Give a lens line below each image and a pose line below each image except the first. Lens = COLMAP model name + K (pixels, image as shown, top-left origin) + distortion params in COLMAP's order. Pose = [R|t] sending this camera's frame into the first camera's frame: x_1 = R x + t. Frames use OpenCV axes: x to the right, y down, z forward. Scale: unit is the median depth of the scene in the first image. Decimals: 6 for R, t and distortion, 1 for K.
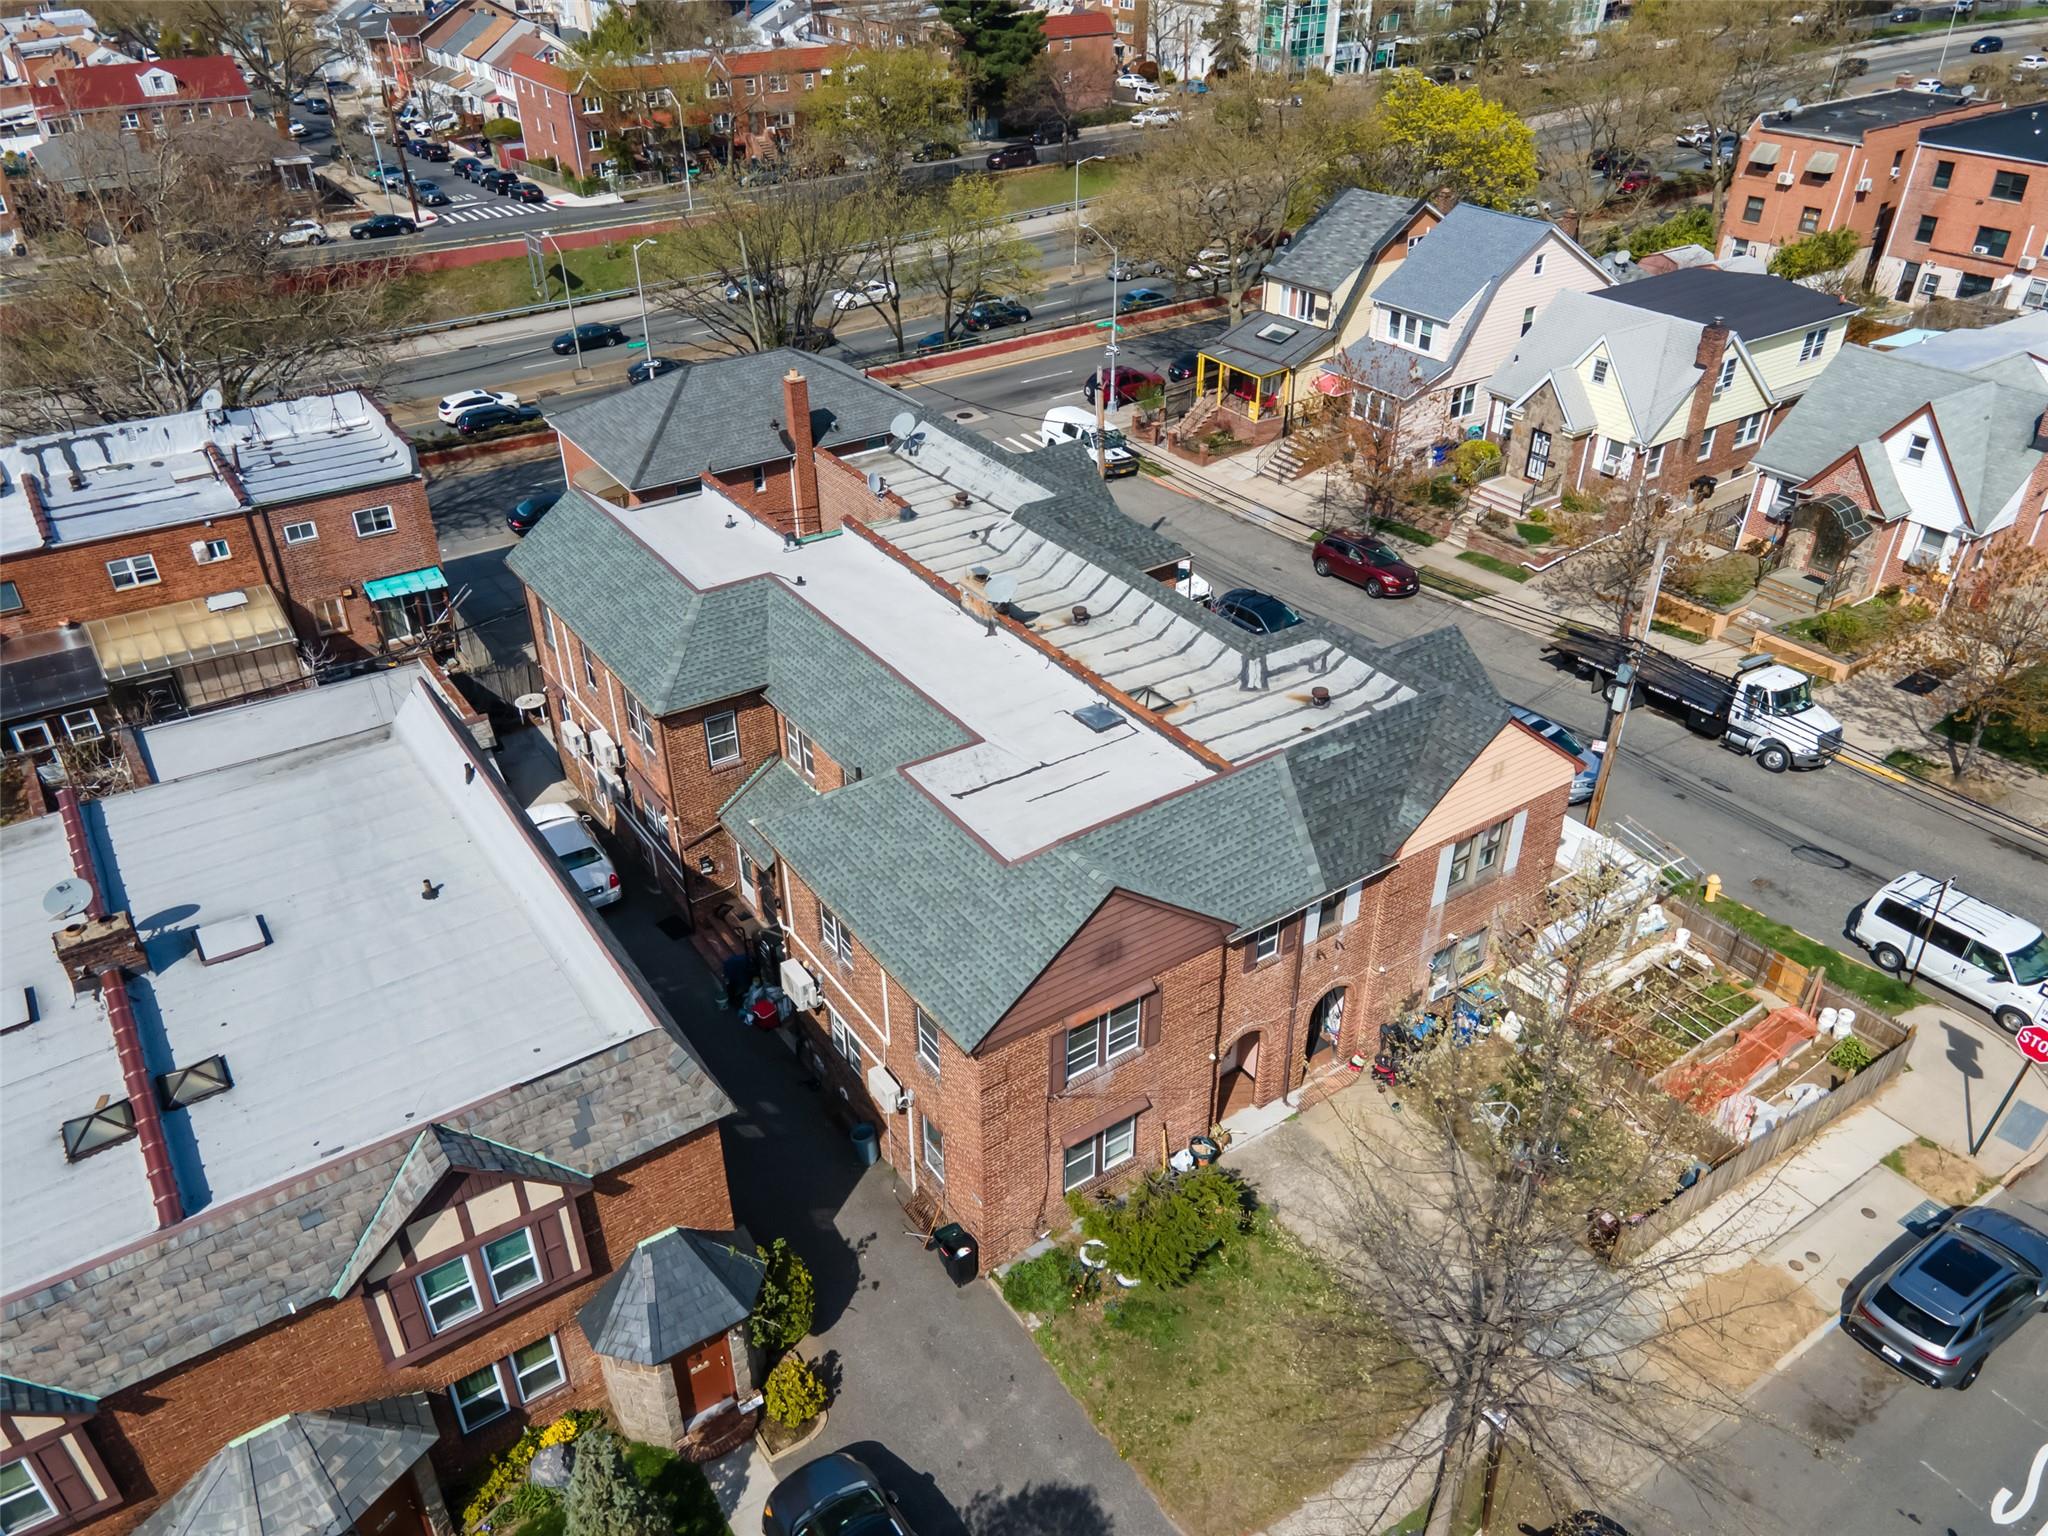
lens RADIAL K [[1498.2, 0, 1024.4], [0, 1498.2, 776.5], [0, 0, 1]] dist [0.006622, 0.063741]
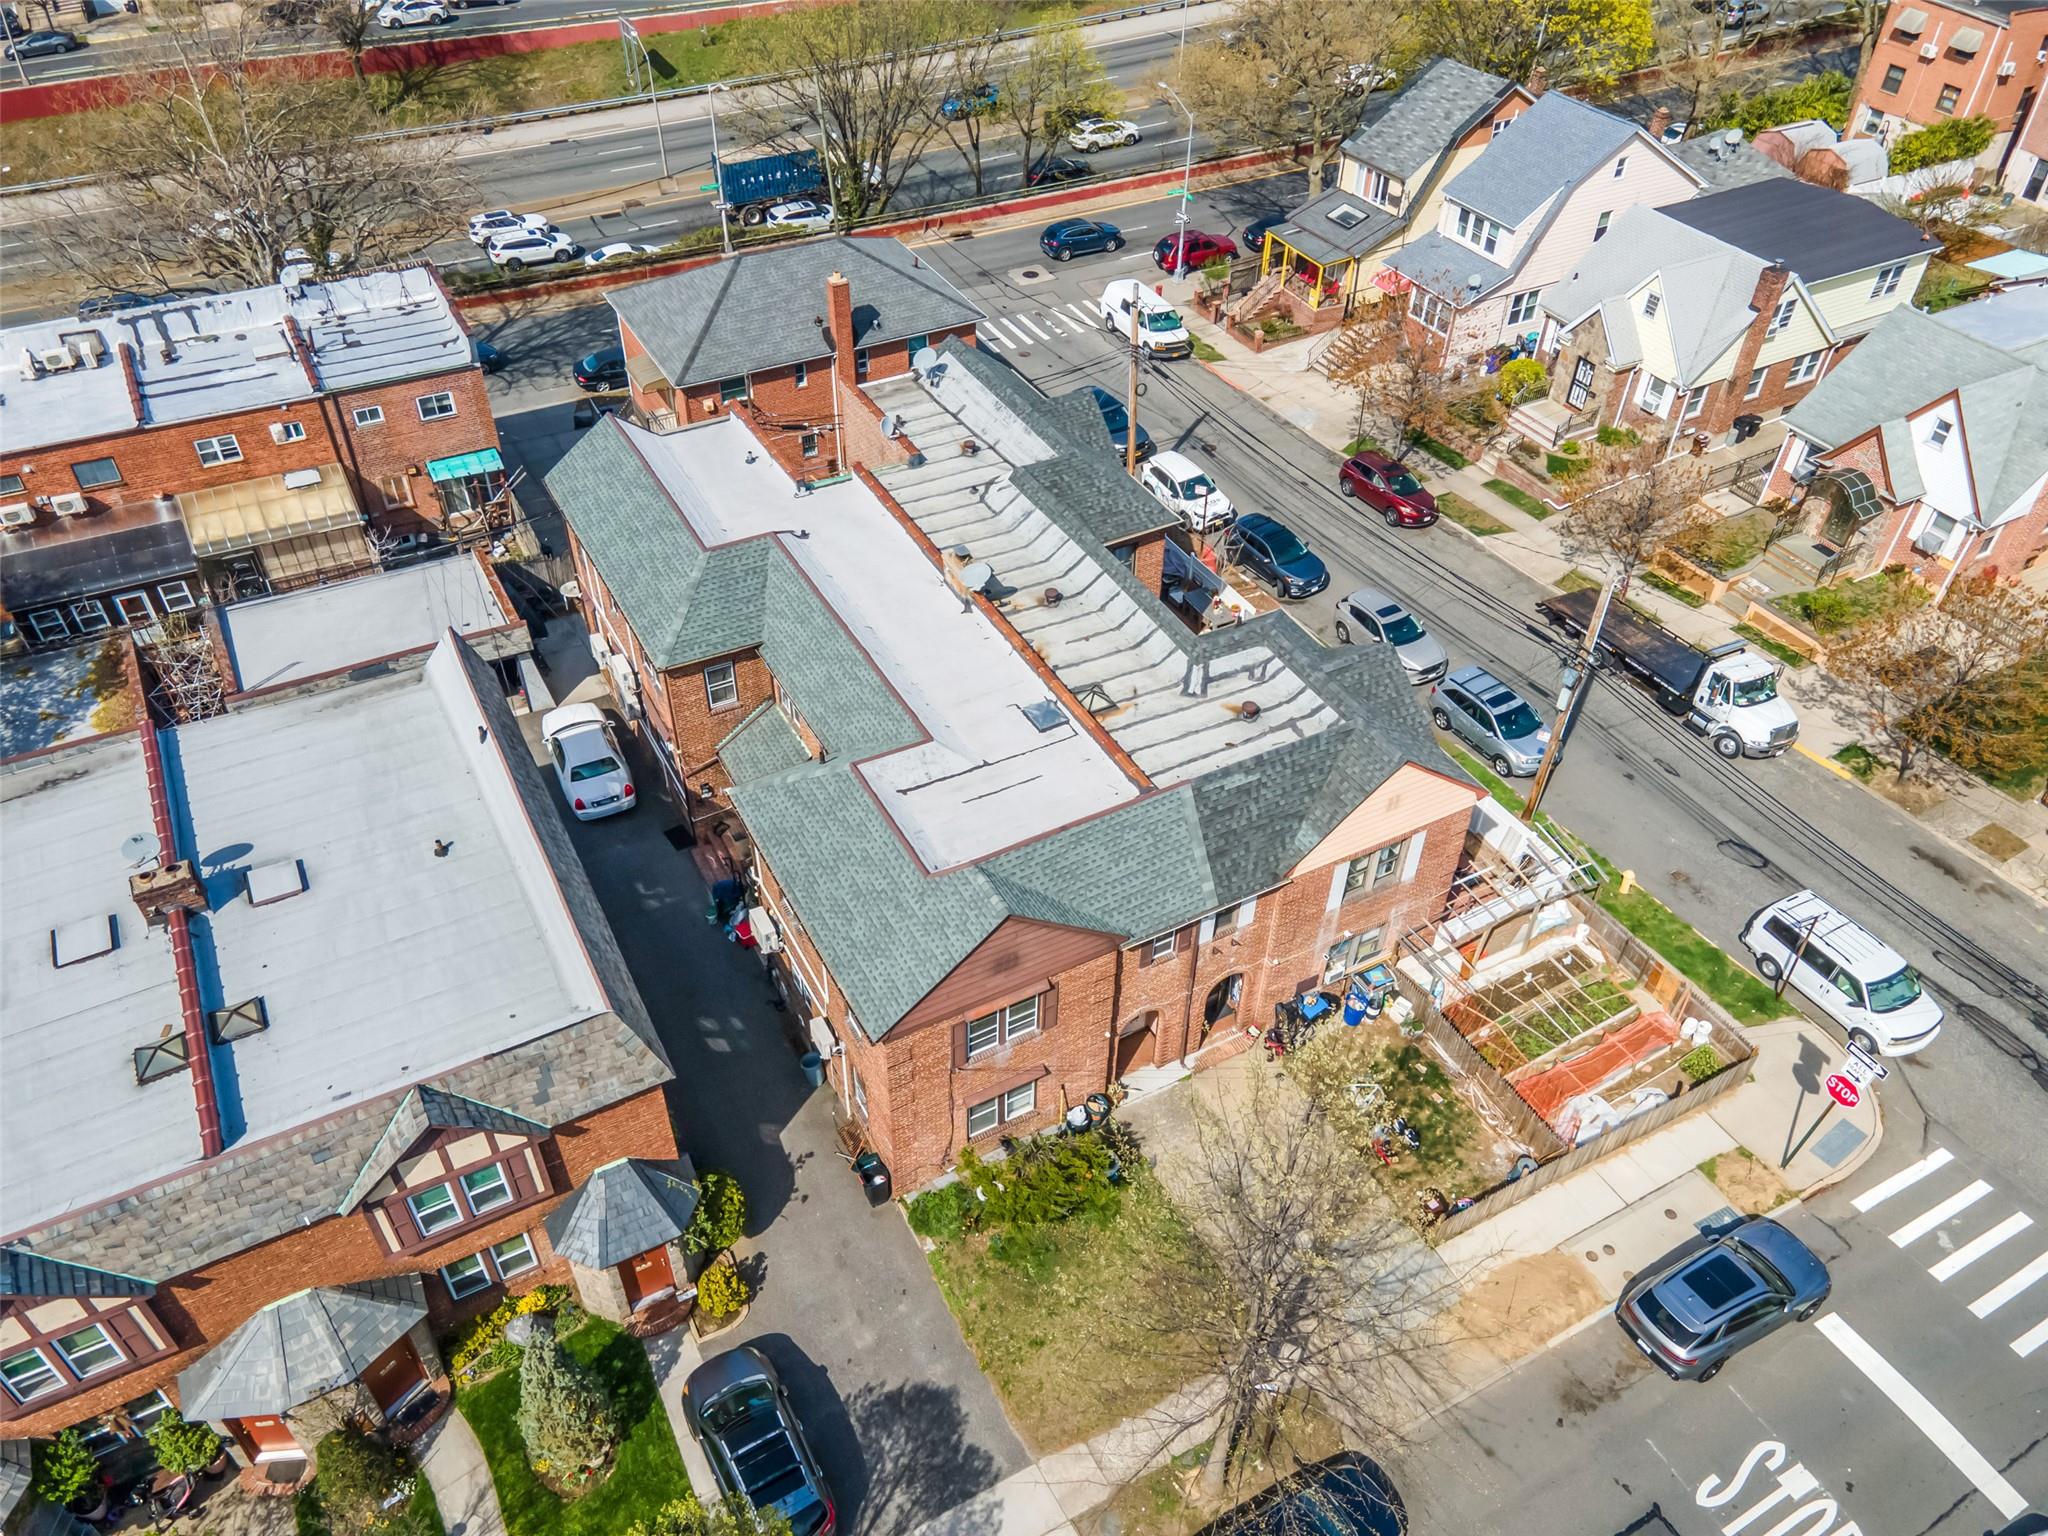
lens RADIAL K [[1498.2, 0, 1024.4], [0, 1498.2, 776.5], [0, 0, 1]] dist [0.006622, 0.063741]
pose [[0.994892, 0.081518, -0.059540, 0.093818], [-0.071152, 0.984676, 0.159220, -0.152986], [0.071607, -0.154170, 0.985446, -0.086382]]
